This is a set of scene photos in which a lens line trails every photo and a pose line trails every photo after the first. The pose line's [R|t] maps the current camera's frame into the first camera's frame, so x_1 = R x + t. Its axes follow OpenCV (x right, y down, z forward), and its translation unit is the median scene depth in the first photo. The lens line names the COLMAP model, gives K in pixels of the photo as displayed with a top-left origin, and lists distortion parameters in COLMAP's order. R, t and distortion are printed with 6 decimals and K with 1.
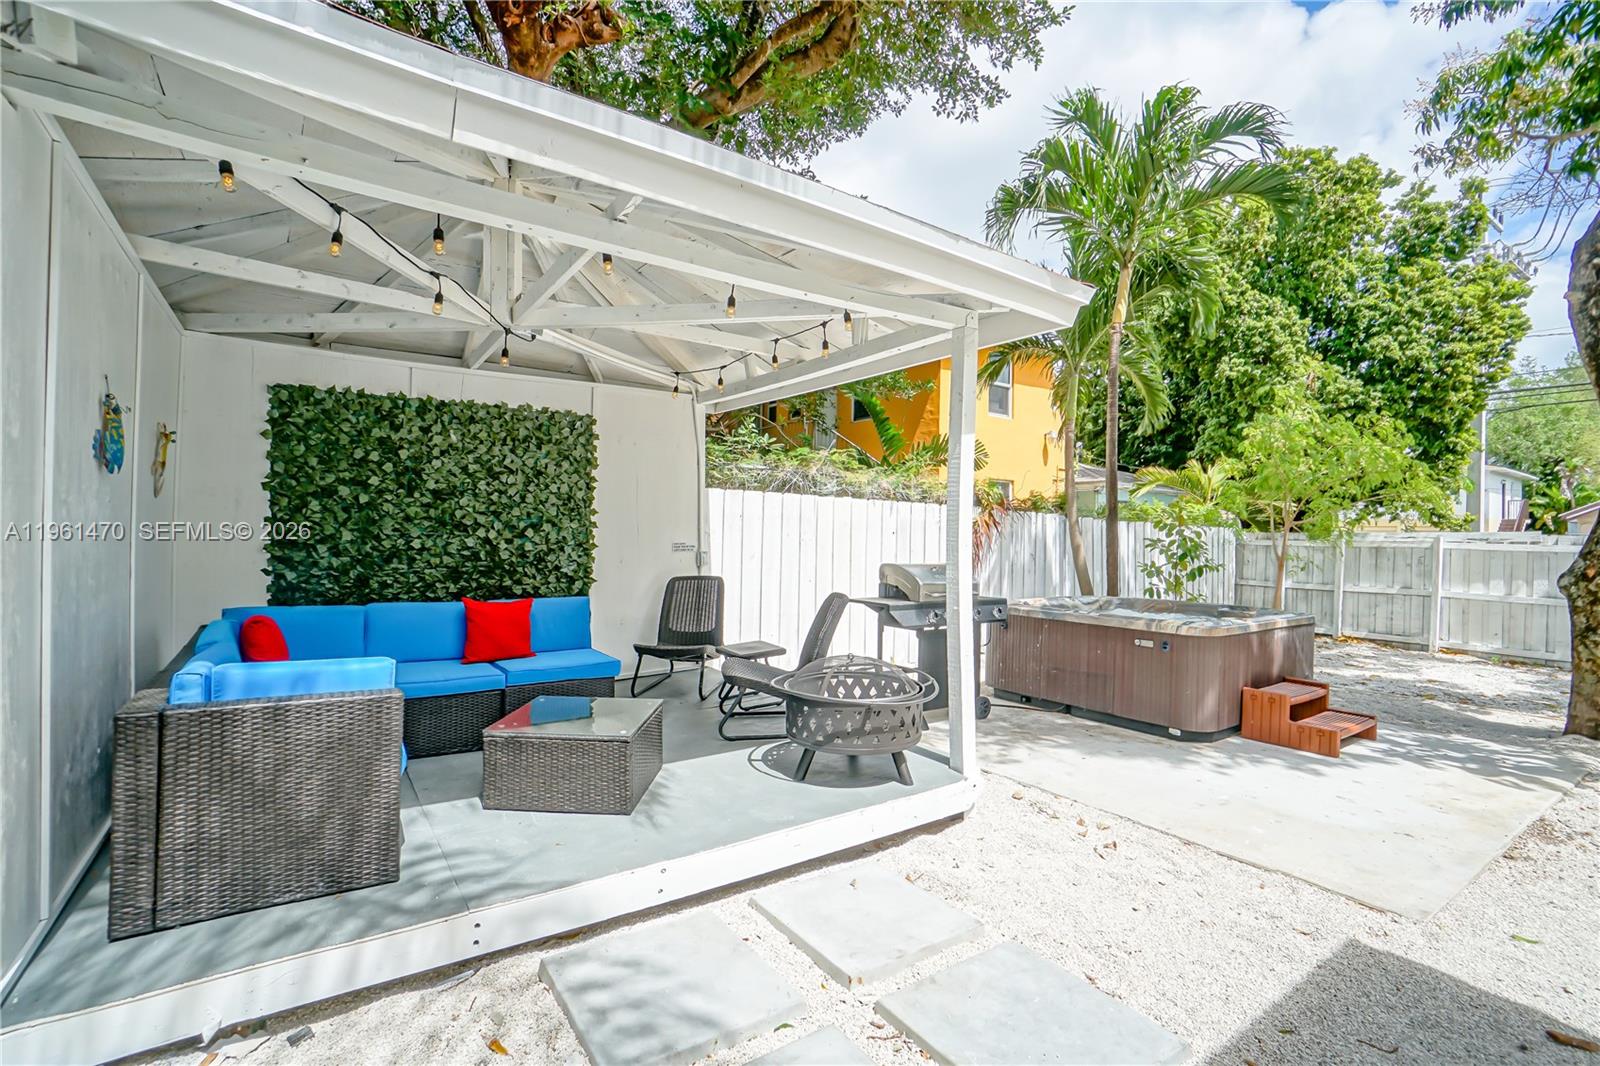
lens RADIAL K [[727.2, 0, 800.0], [0, 727.2, 533.0], [0, 0, 1]] dist [-0.001093, -0.000077]
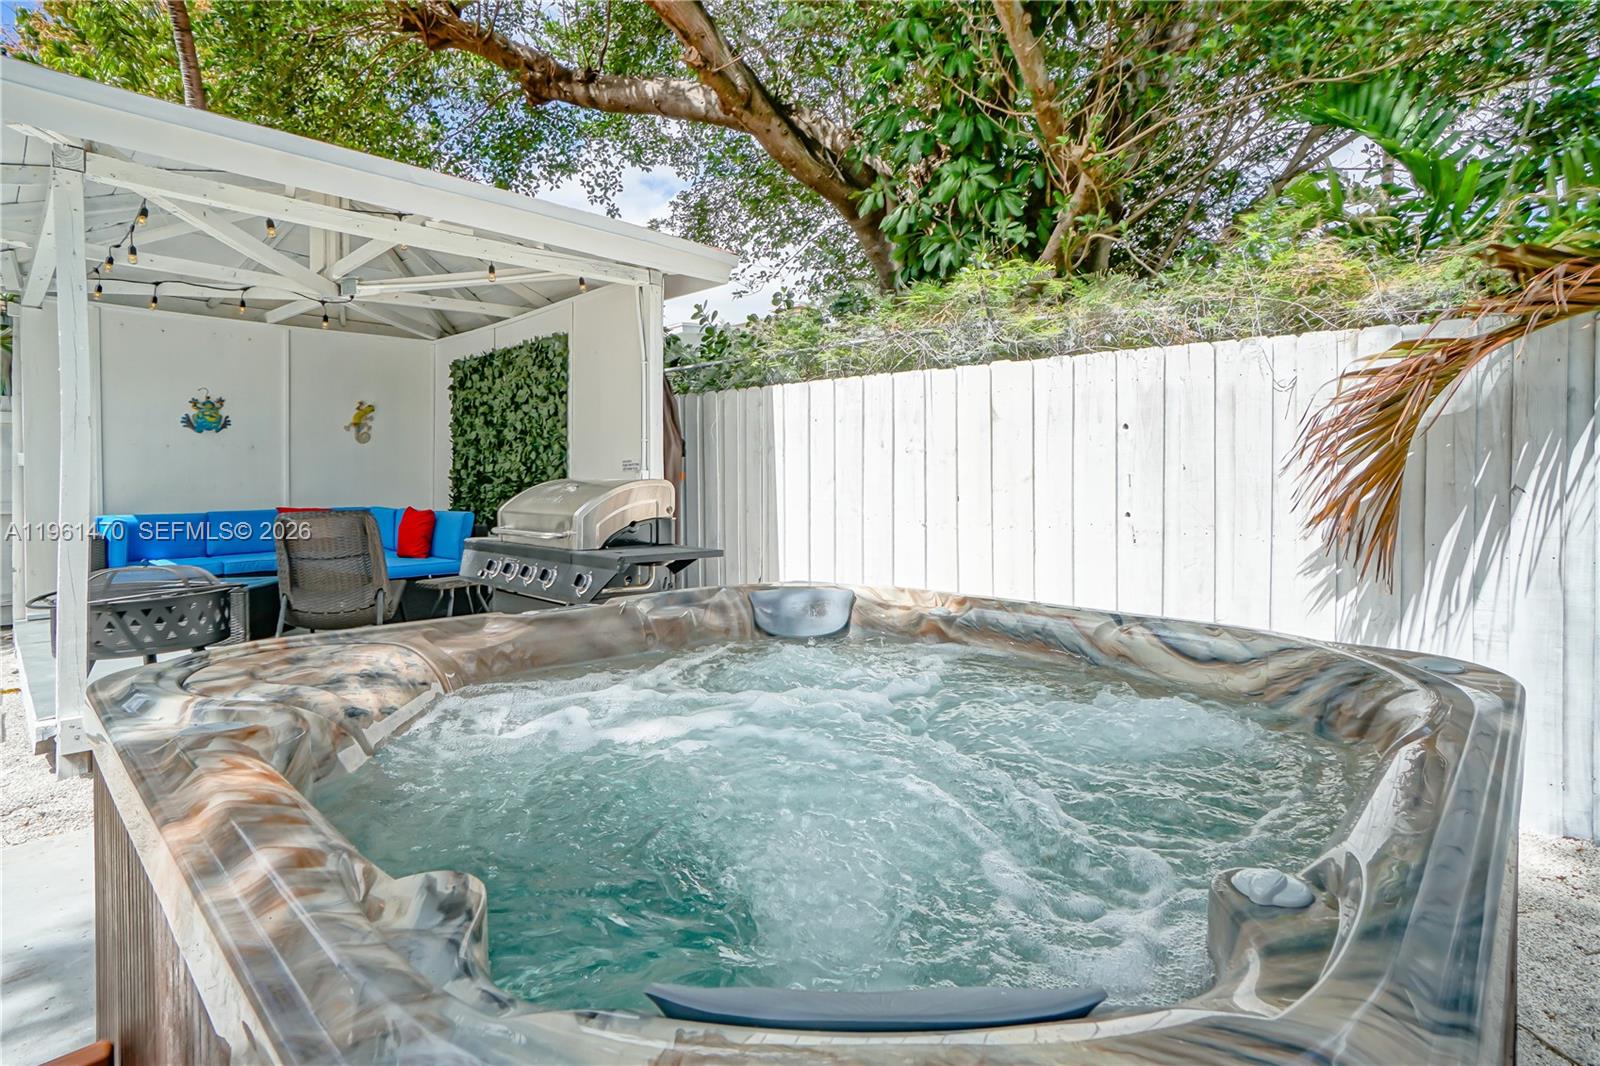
lens RADIAL K [[821.6, 0, 794.8], [0, 821.6, 496.5], [0, 0, 1]] dist [-0.029194, 0.001055]
pose [[0.196917, 0.003817, -0.980413, 0.977858], [0.010784, 0.999923, 0.006059, 0.062756], [0.980361, -0.011765, 0.196861, 1.237383]]
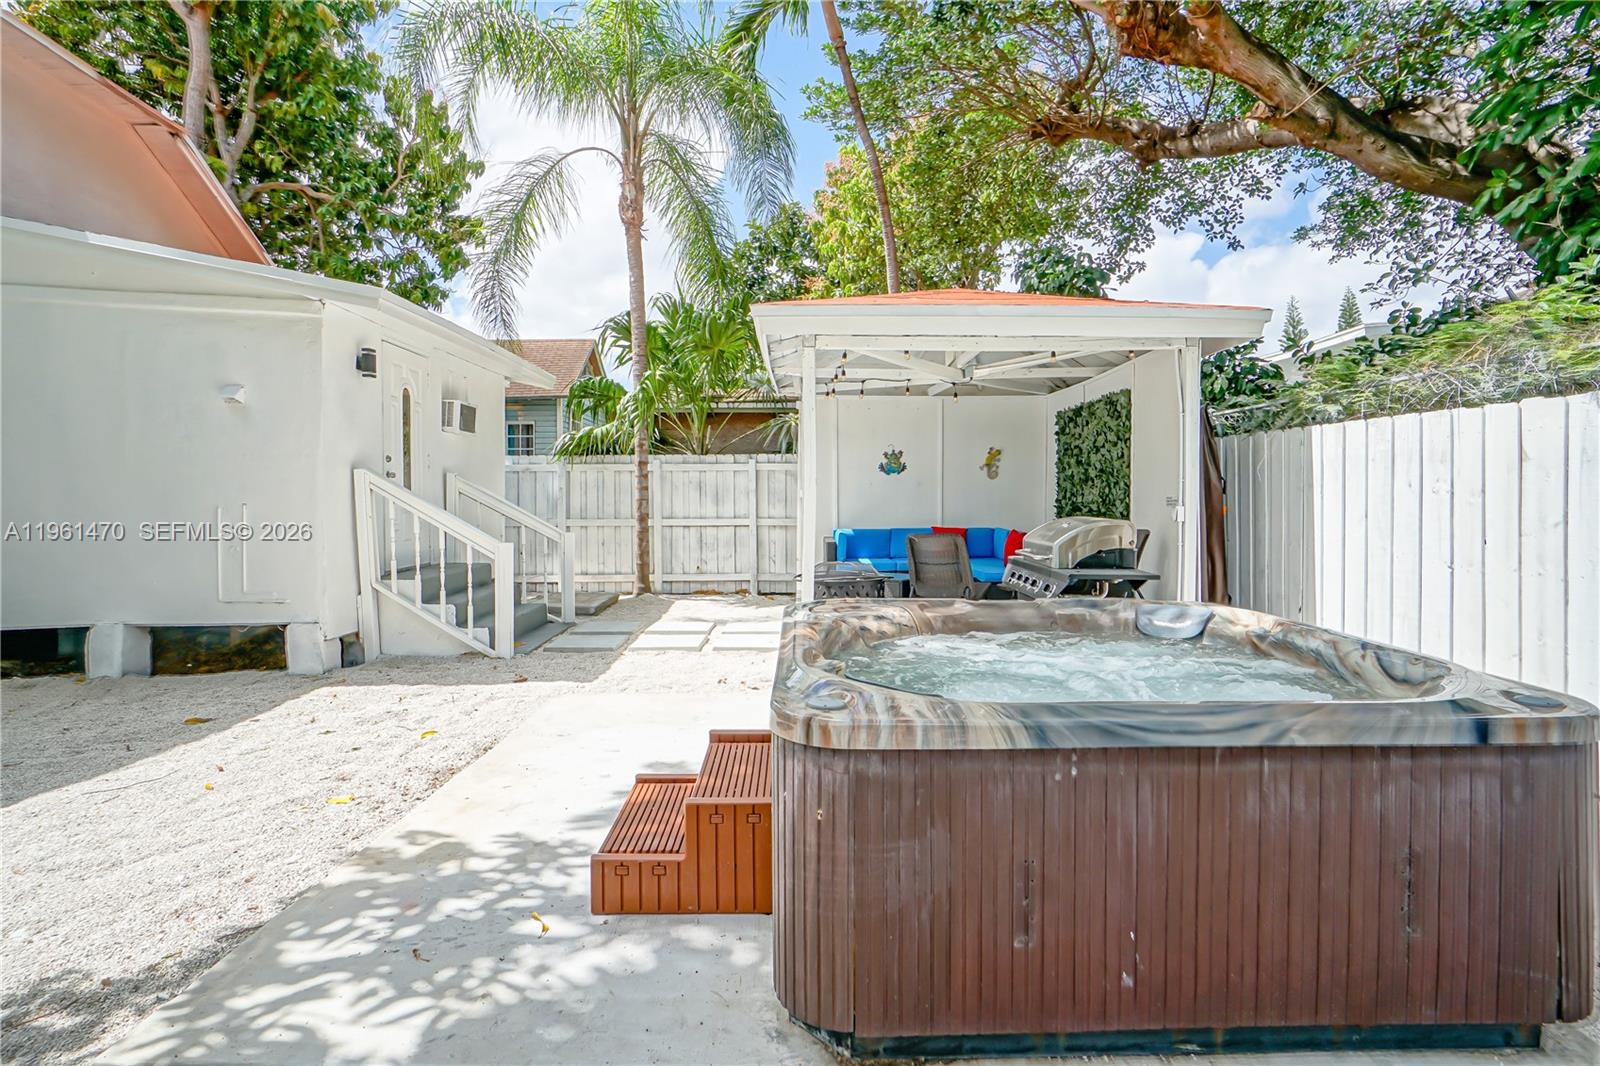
lens RADIAL K [[821.6, 0, 794.8], [0, 821.6, 496.5], [0, 0, 1]] dist [-0.029194, 0.001055]
pose [[-0.563006, -0.016596, -0.826286, 1.264406], [-0.006226, 0.999855, -0.015841, 0.041325], [0.826429, -0.003774, -0.563028, 1.480818]]
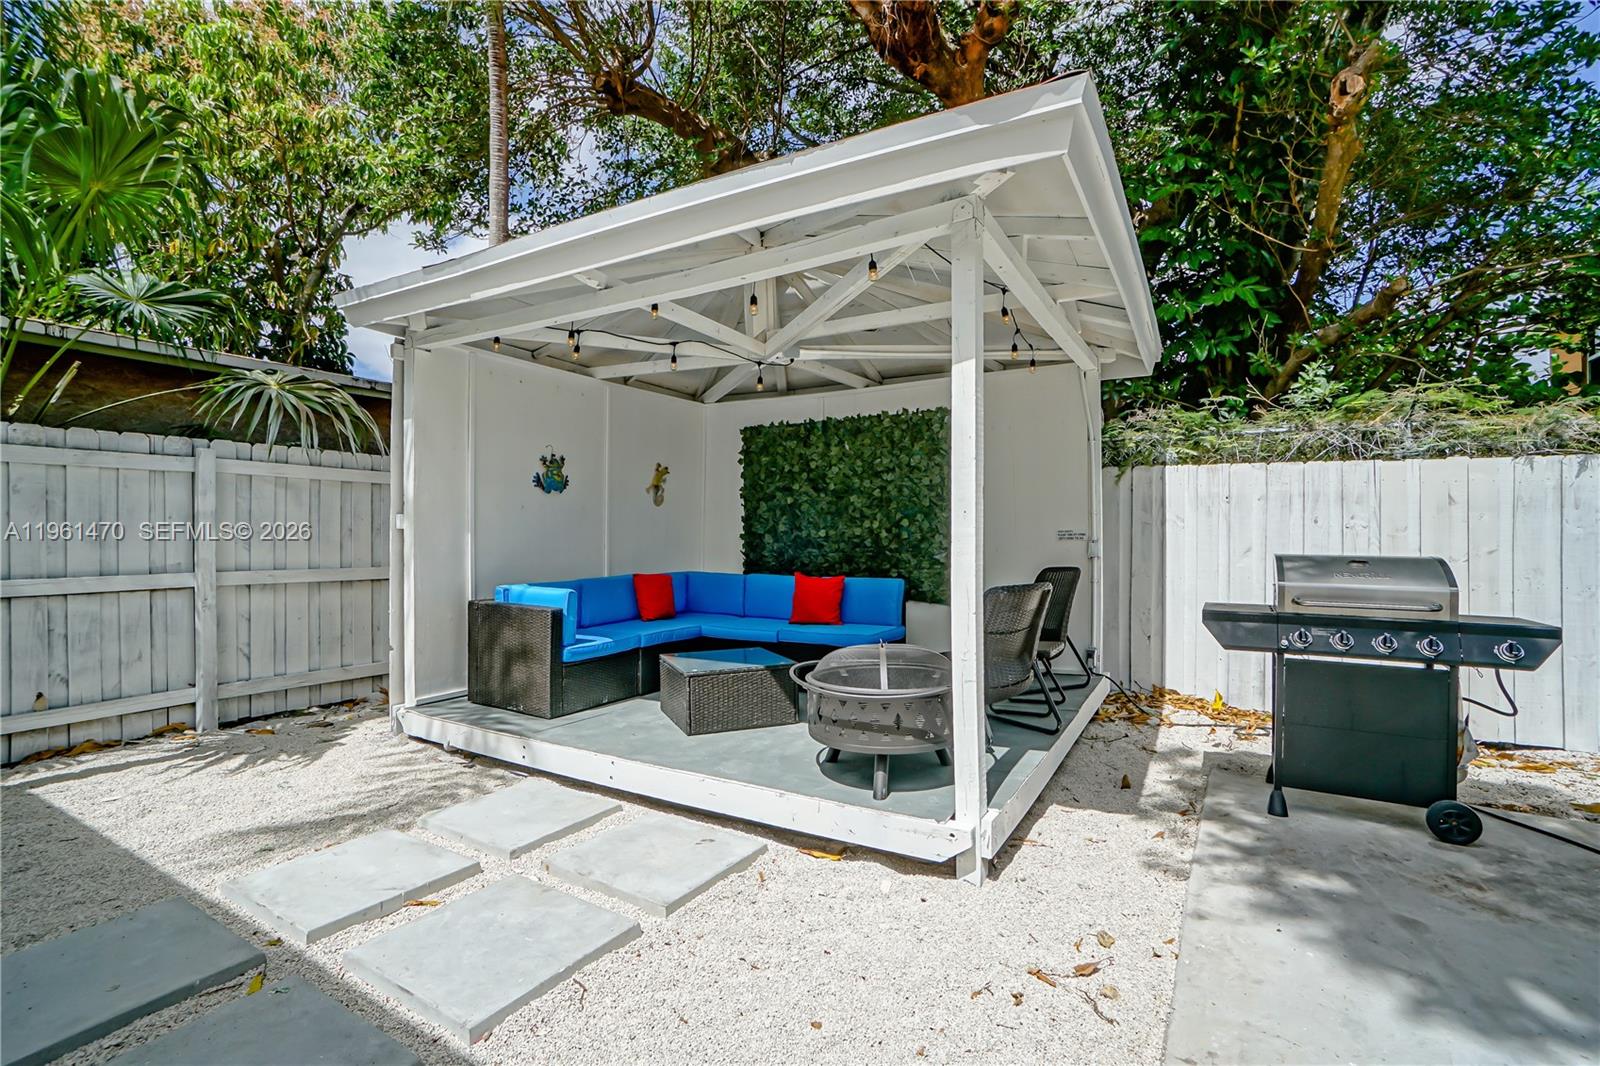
lens RADIAL K [[752.1, 0, 821.2], [0, 752.1, 547.8], [0, 0, 1]] dist [-0.023290, -0.000031]
pose [[0.431227, -0.001015, -0.902243, 0.680189], [0.006791, 0.999975, 0.002121, 0.038307], [0.902218, -0.007041, 0.431223, 0.420270]]
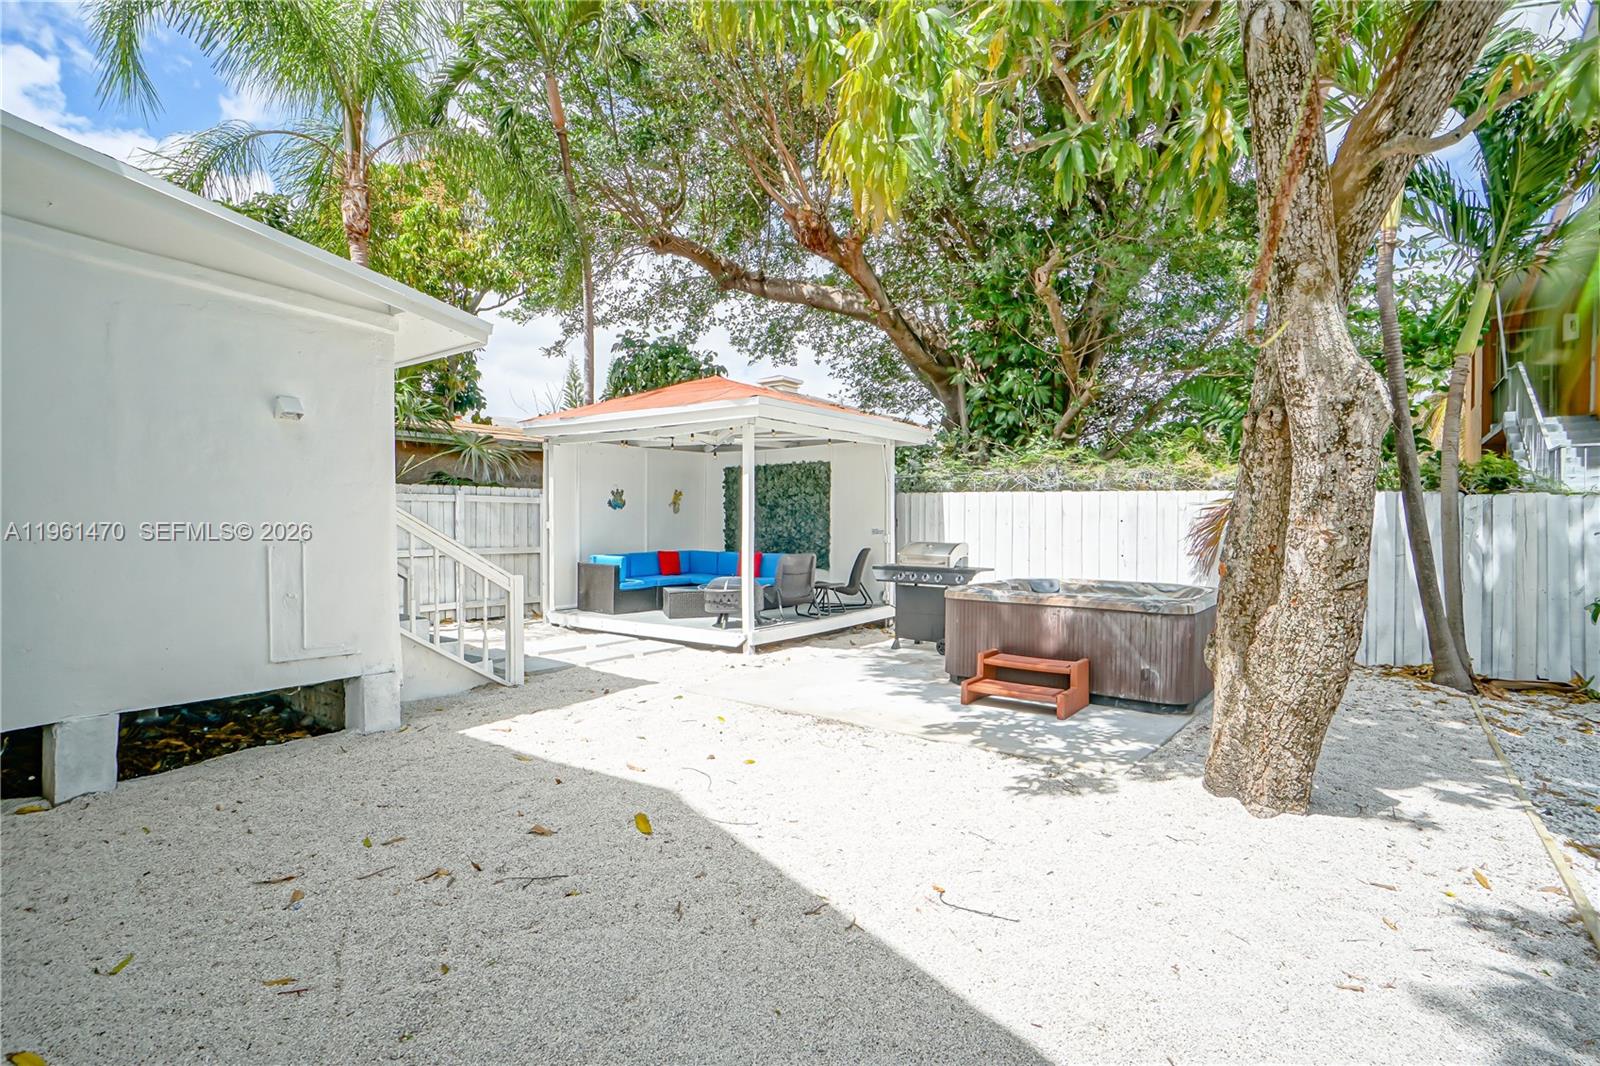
lens RADIAL K [[788.1, 0, 803.4], [0, 788.1, 550.8], [0, 0, 1]] dist [-0.001515, 0.000202]
pose [[0.304228, 0.018639, -0.952417, 1.892576], [0.004499, 0.999769, 0.021002, 0.032032], [0.952588, -0.010674, 0.304074, 0.356218]]
